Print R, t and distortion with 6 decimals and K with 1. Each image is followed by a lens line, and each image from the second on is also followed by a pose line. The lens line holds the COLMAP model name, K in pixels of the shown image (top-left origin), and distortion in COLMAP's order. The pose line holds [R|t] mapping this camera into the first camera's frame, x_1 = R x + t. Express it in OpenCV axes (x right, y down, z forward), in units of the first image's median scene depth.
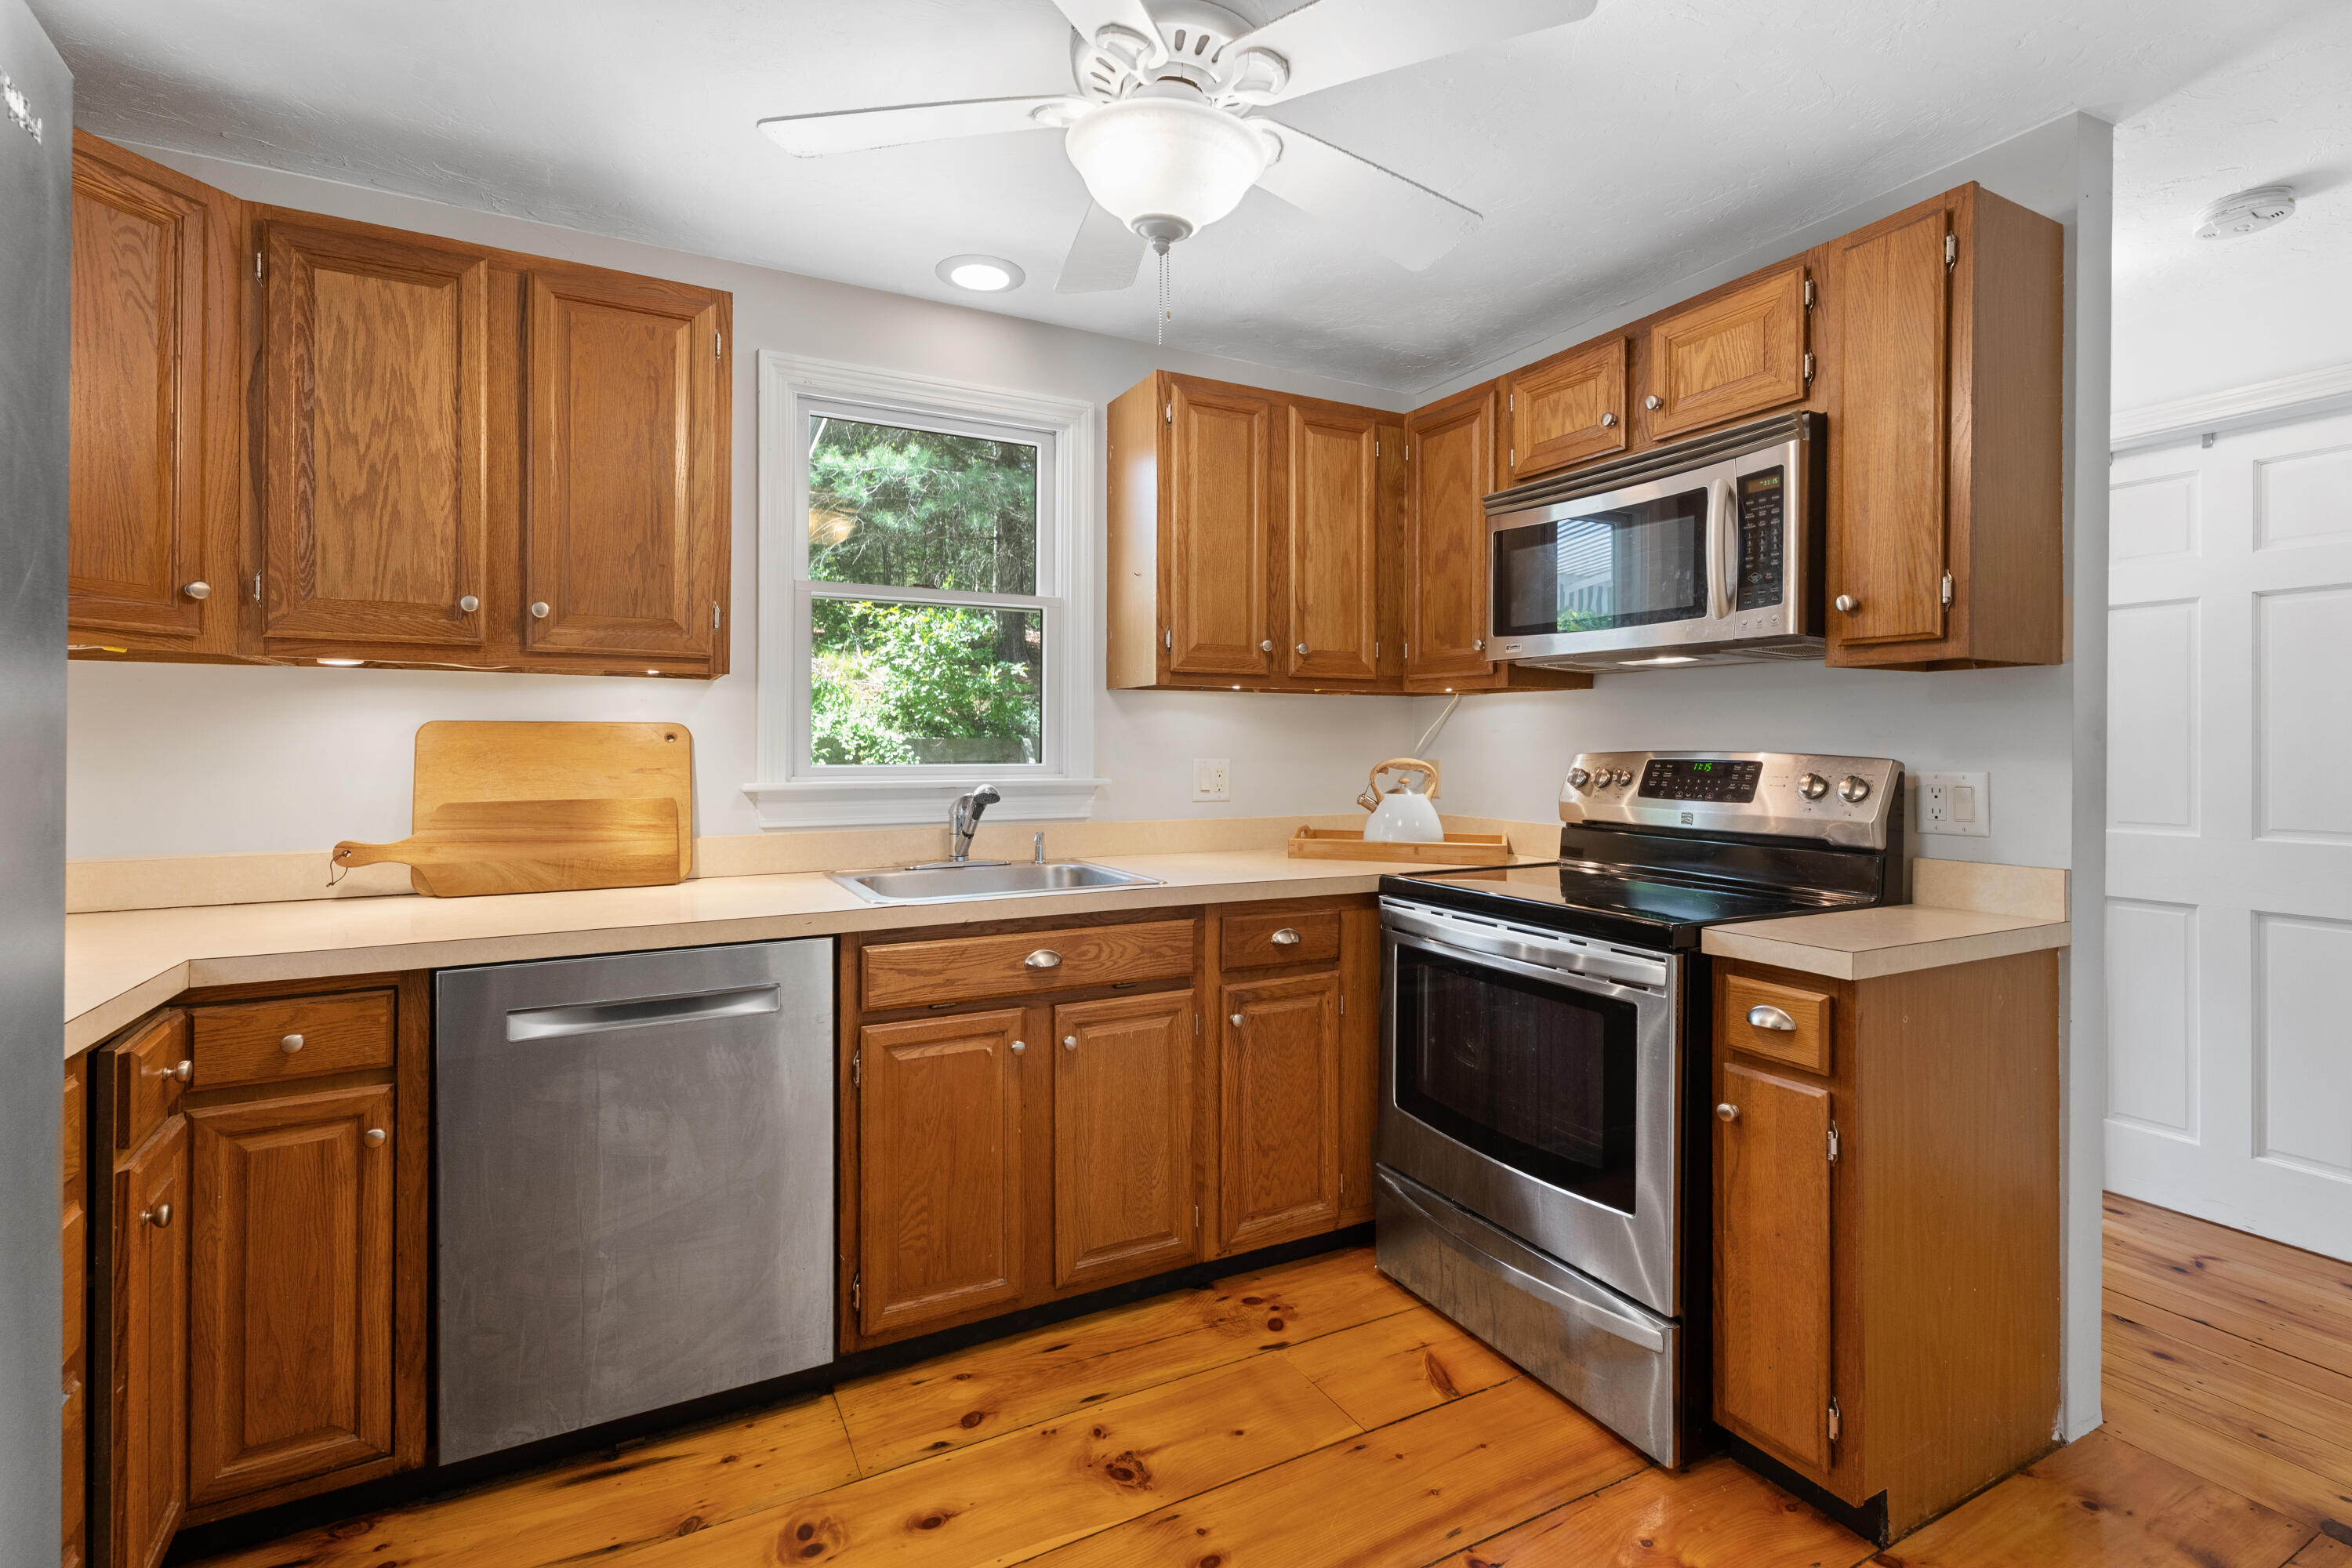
lens RADIAL K [[1070.0, 0, 1171.1], [0, 1070.0, 756.9], [0, 0, 1]] dist [0.003088, 0.000279]
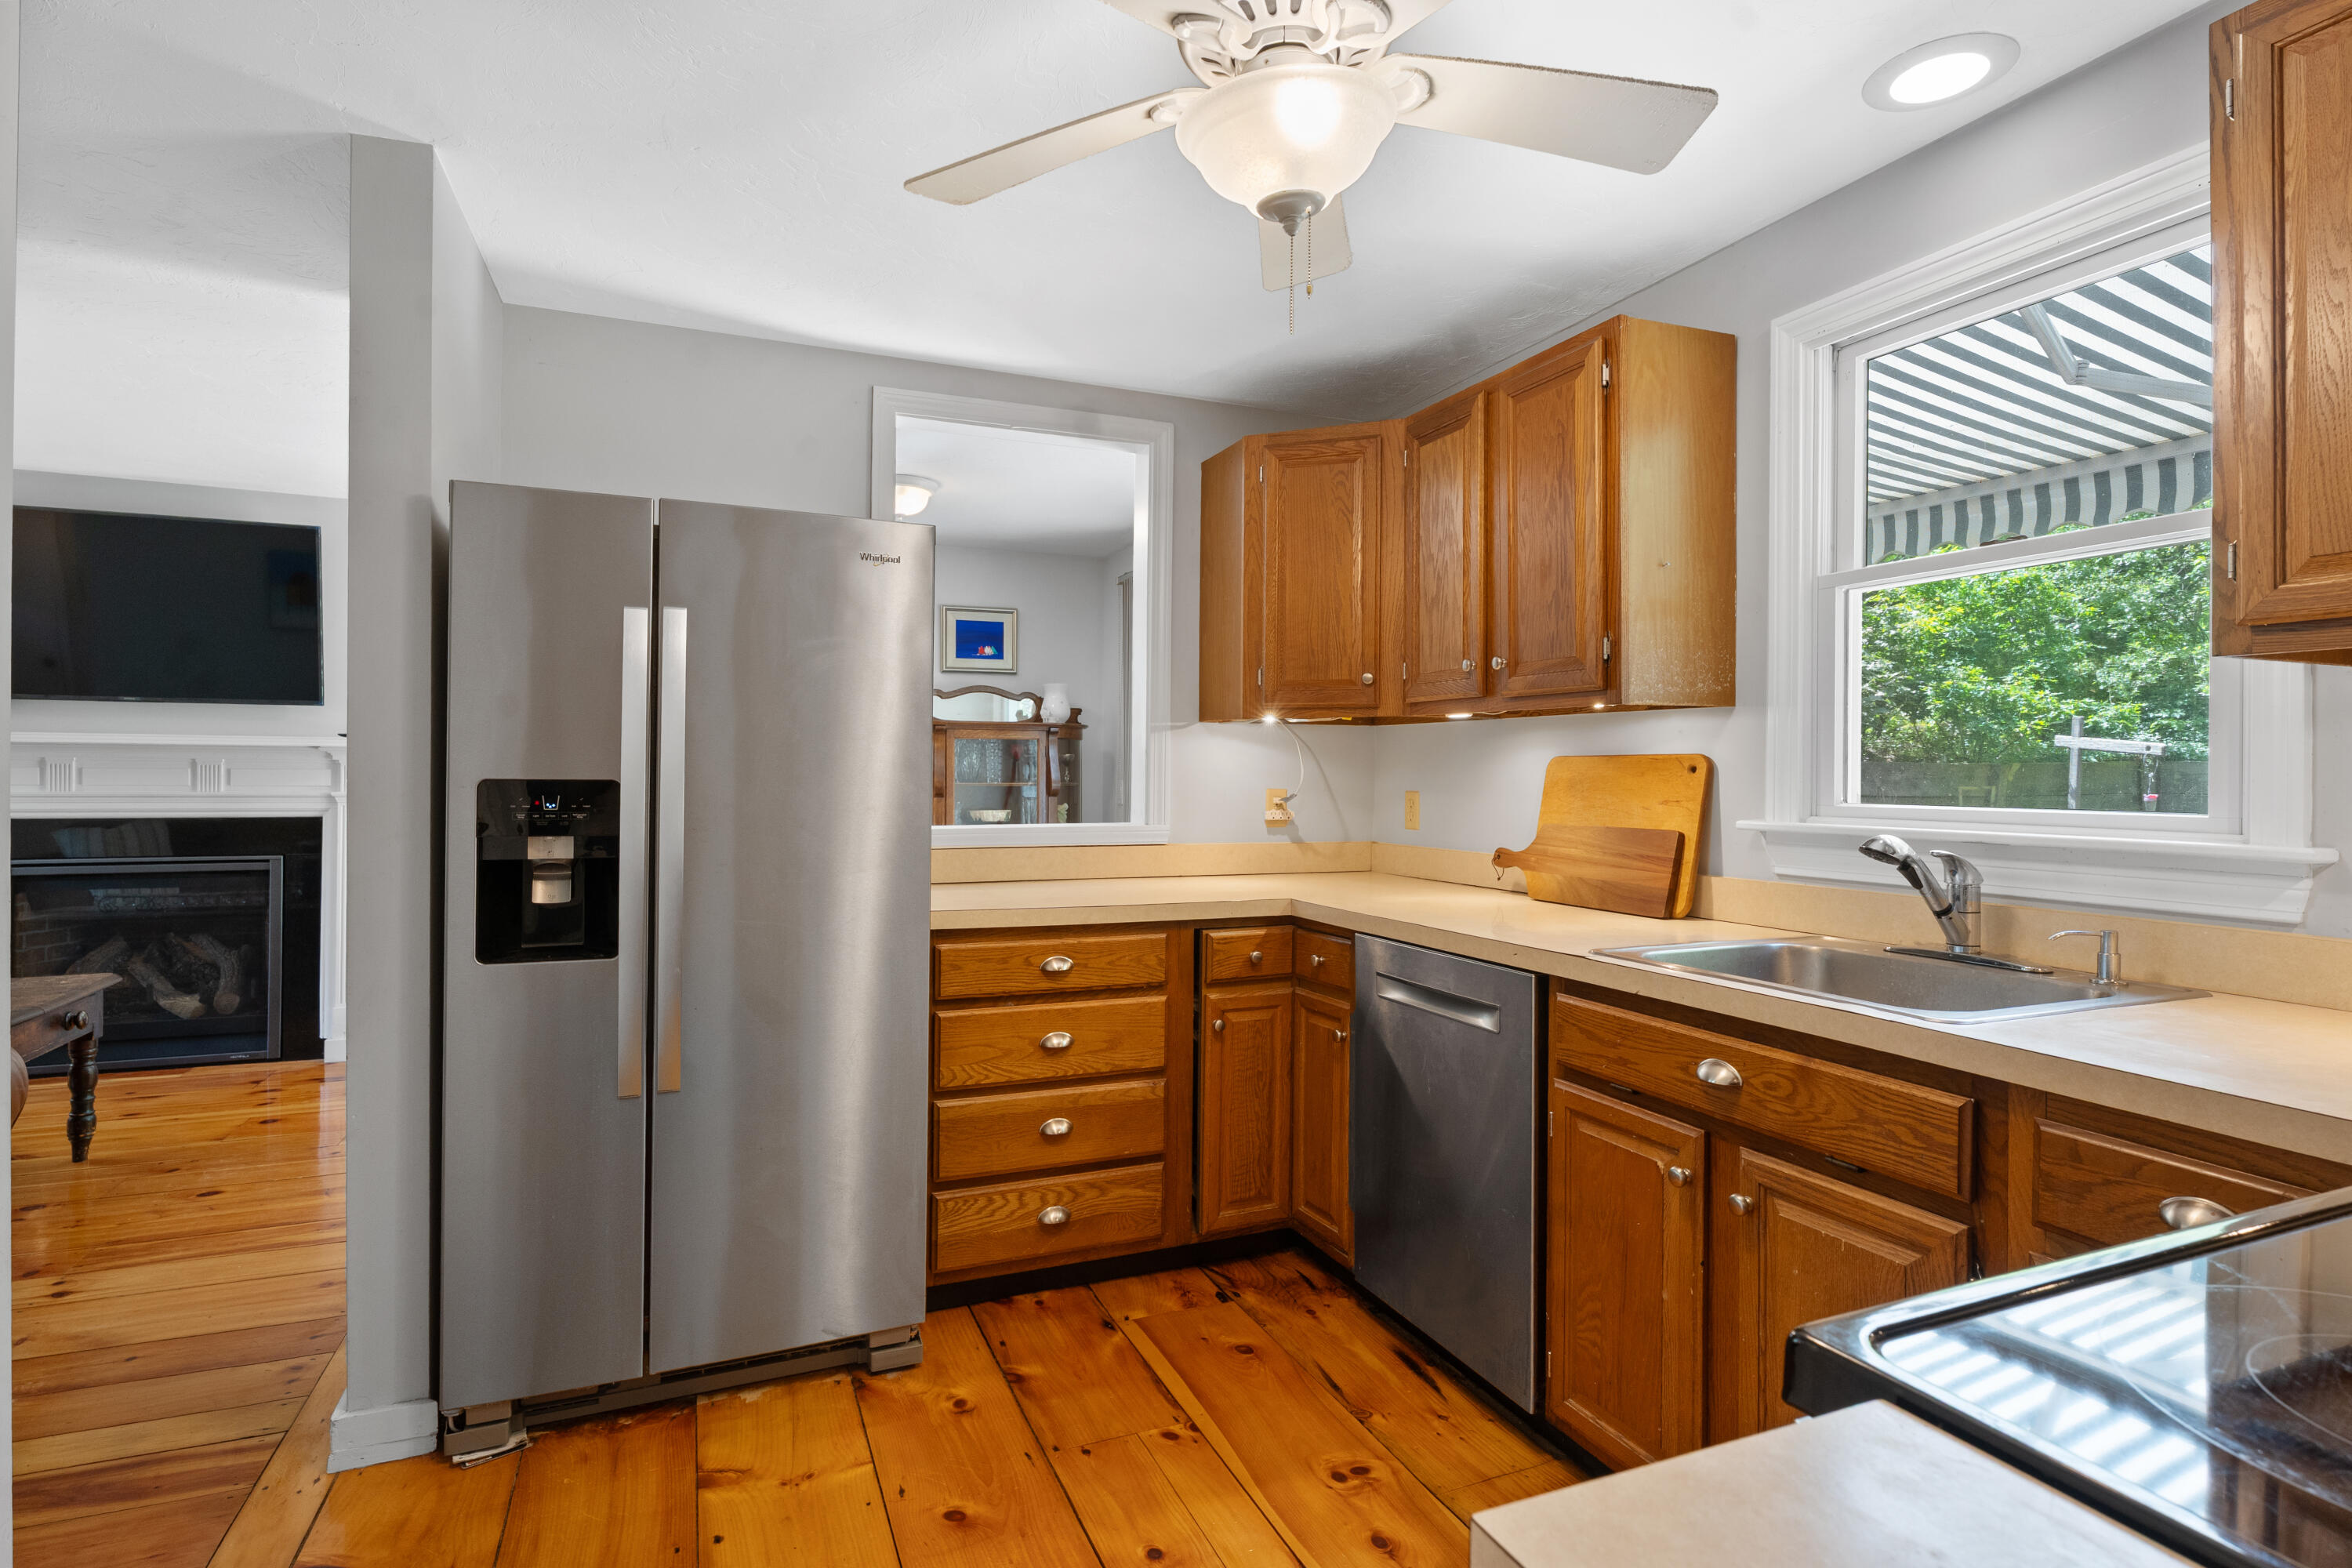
lens RADIAL K [[1182.4, 0, 1176.0], [0, 1182.4, 784.0], [0, 0, 1]] dist [-0.003860, -0.000496]
pose [[-0.090190, 0.008297, -0.995890, 0.762604], [-0.013616, 0.999862, 0.009563, -0.010158], [0.995832, 0.014423, -0.090064, 0.761046]]
